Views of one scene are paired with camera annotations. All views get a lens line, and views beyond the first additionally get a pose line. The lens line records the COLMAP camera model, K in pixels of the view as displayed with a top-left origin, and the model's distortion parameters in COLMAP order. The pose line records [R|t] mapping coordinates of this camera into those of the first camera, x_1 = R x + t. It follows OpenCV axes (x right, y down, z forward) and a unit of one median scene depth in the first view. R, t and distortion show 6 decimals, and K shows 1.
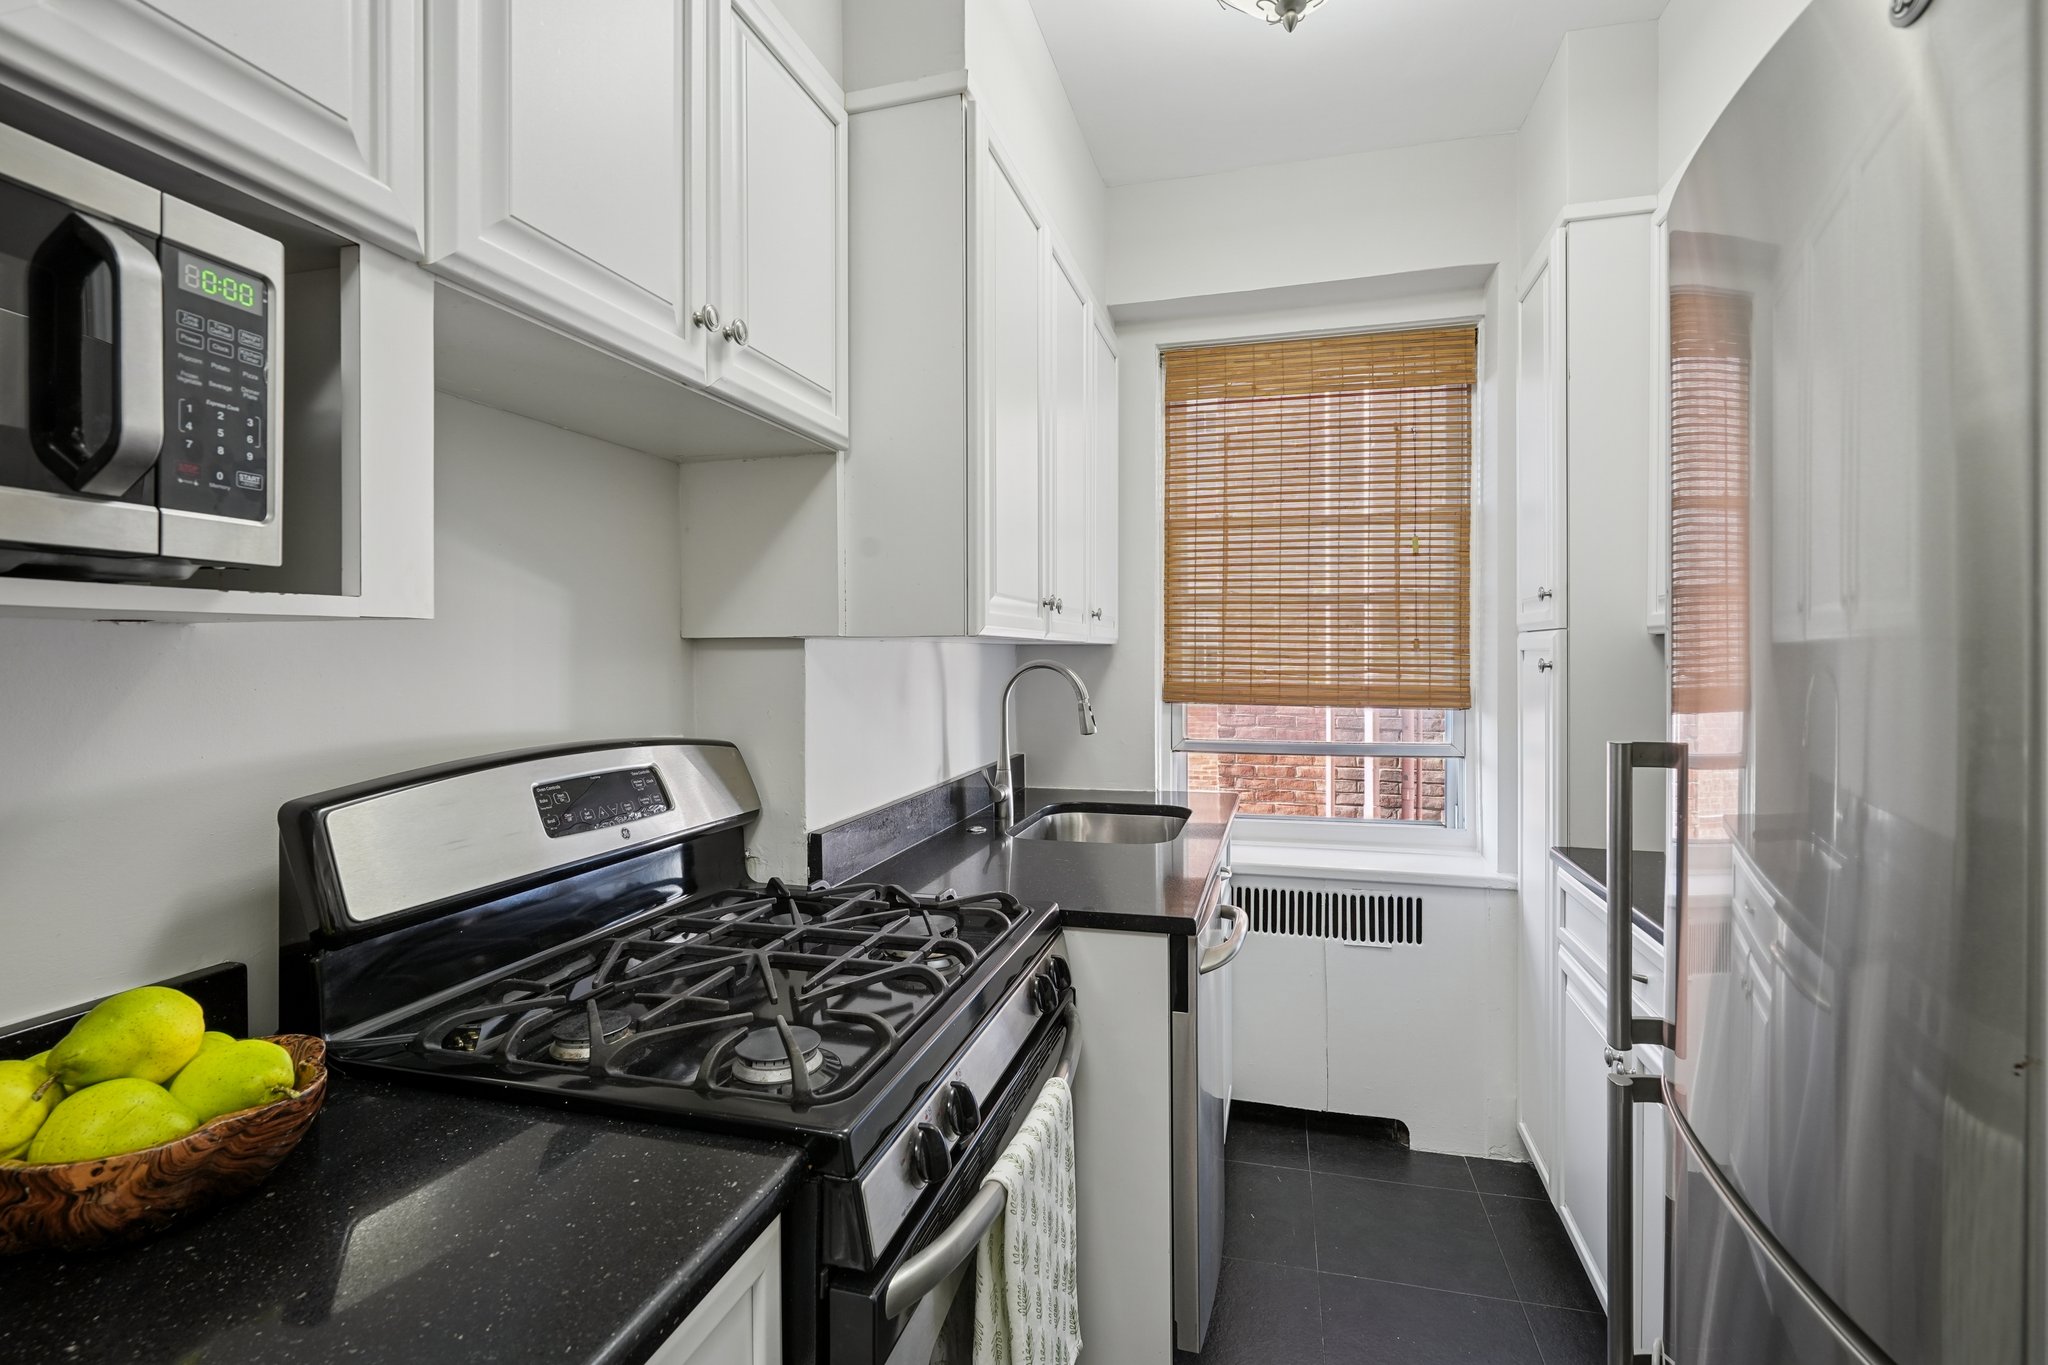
lens RADIAL K [[935.9, 0, 1017.8], [0, 935.9, 682.4], [0, 0, 1]] dist [-0.009609, 0.000387]
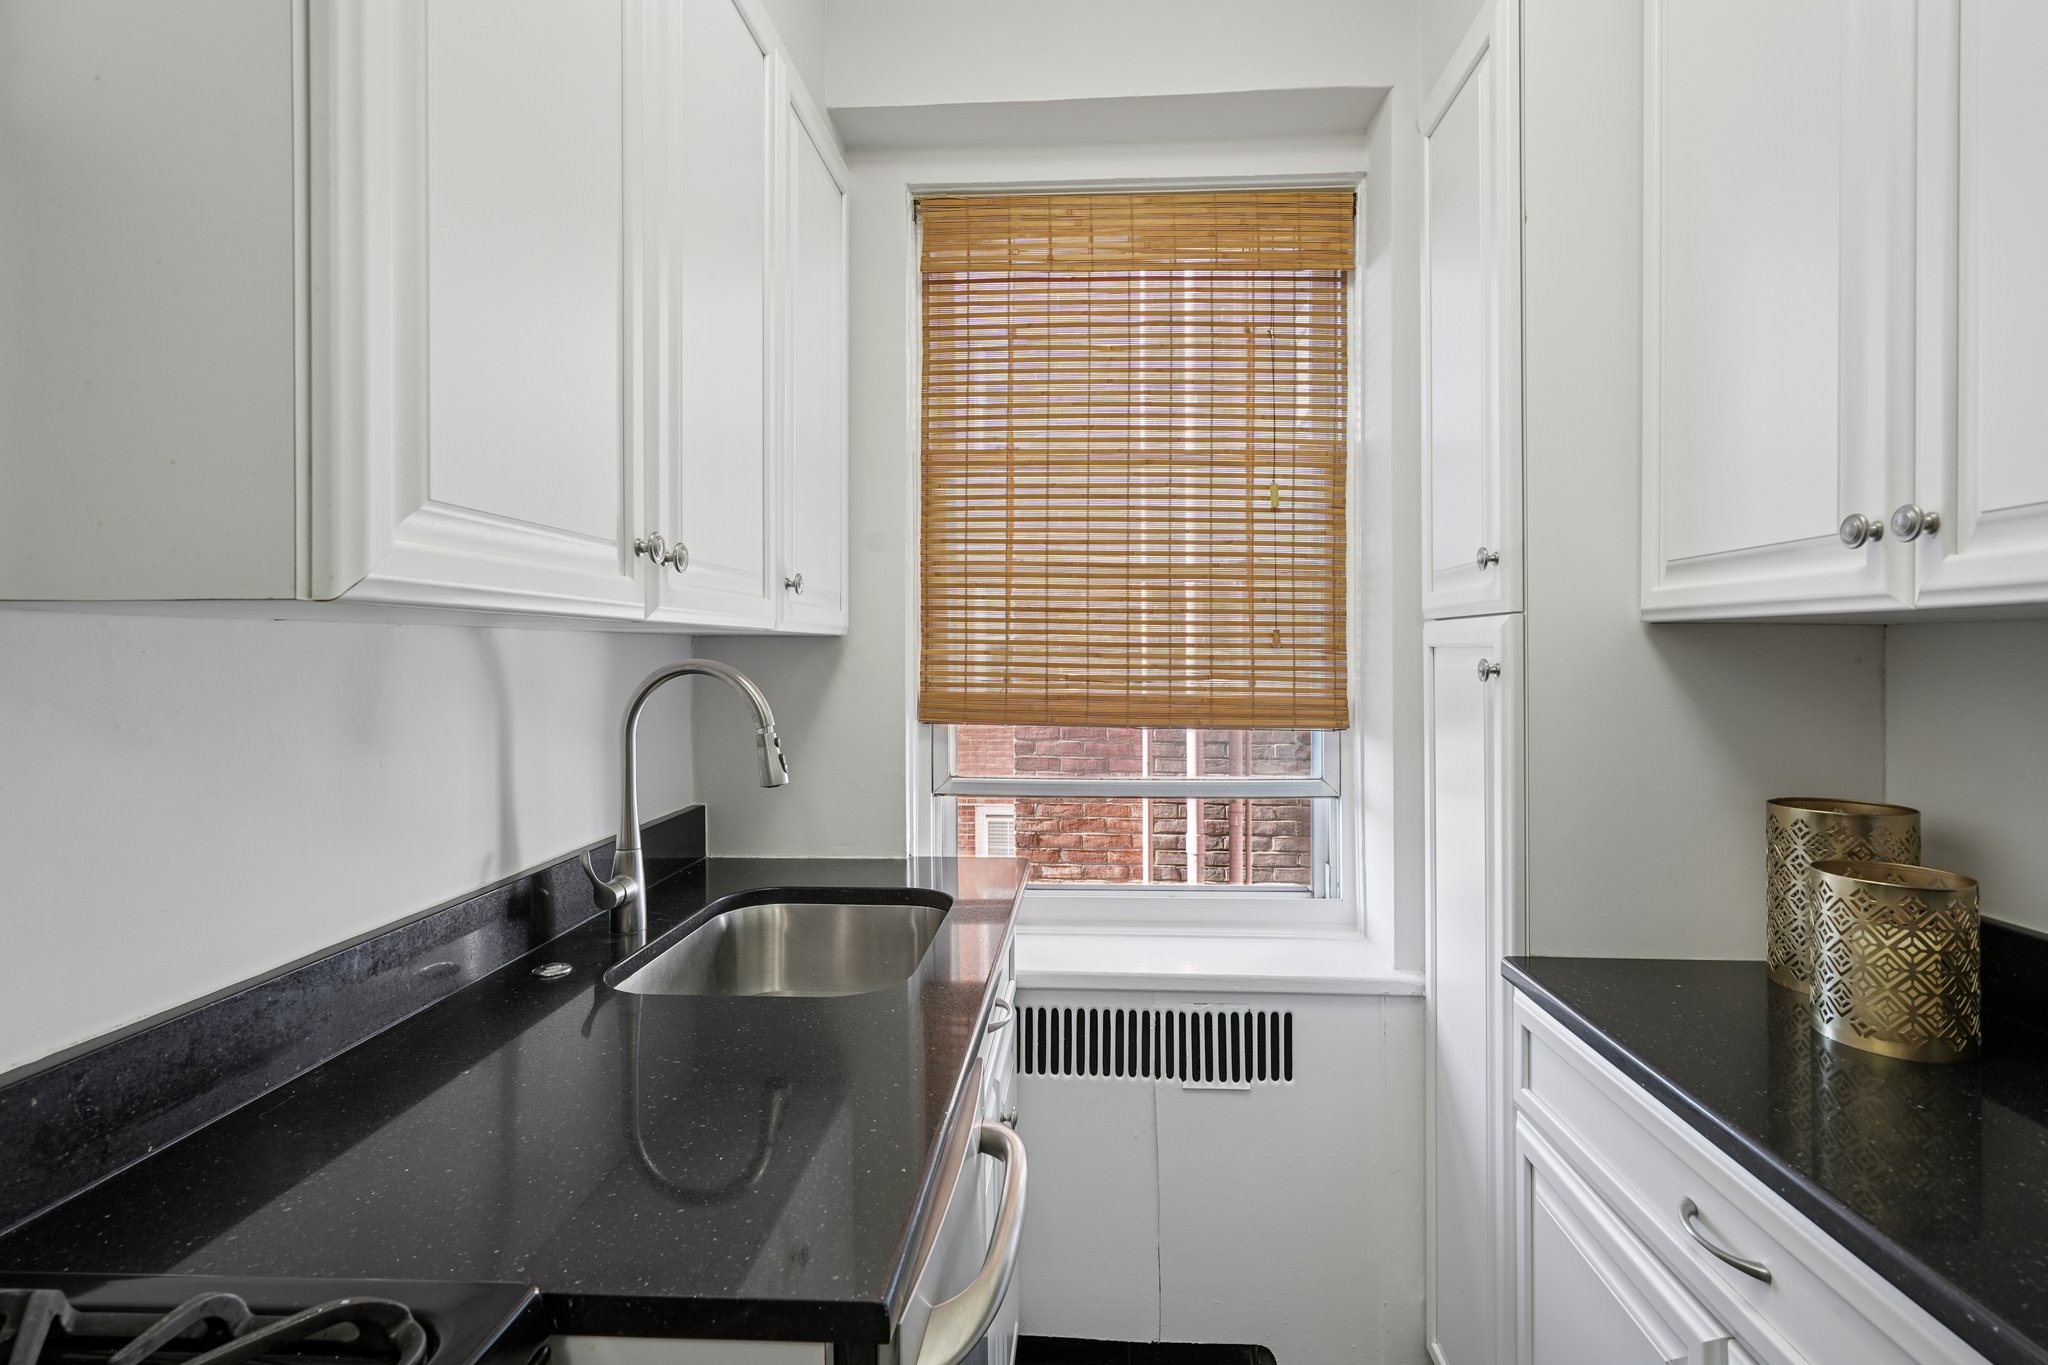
lens RADIAL K [[1016.3, 0, 1033.9], [0, 1016.3, 673.4], [0, 0, 1]] dist [0.004394, 0.000141]
pose [[0.975874, -0.000787, 0.218333, 0.083119], [0.002471, 0.999969, -0.007440, -0.008906], [-0.218320, 0.007800, 0.975846, 0.296318]]
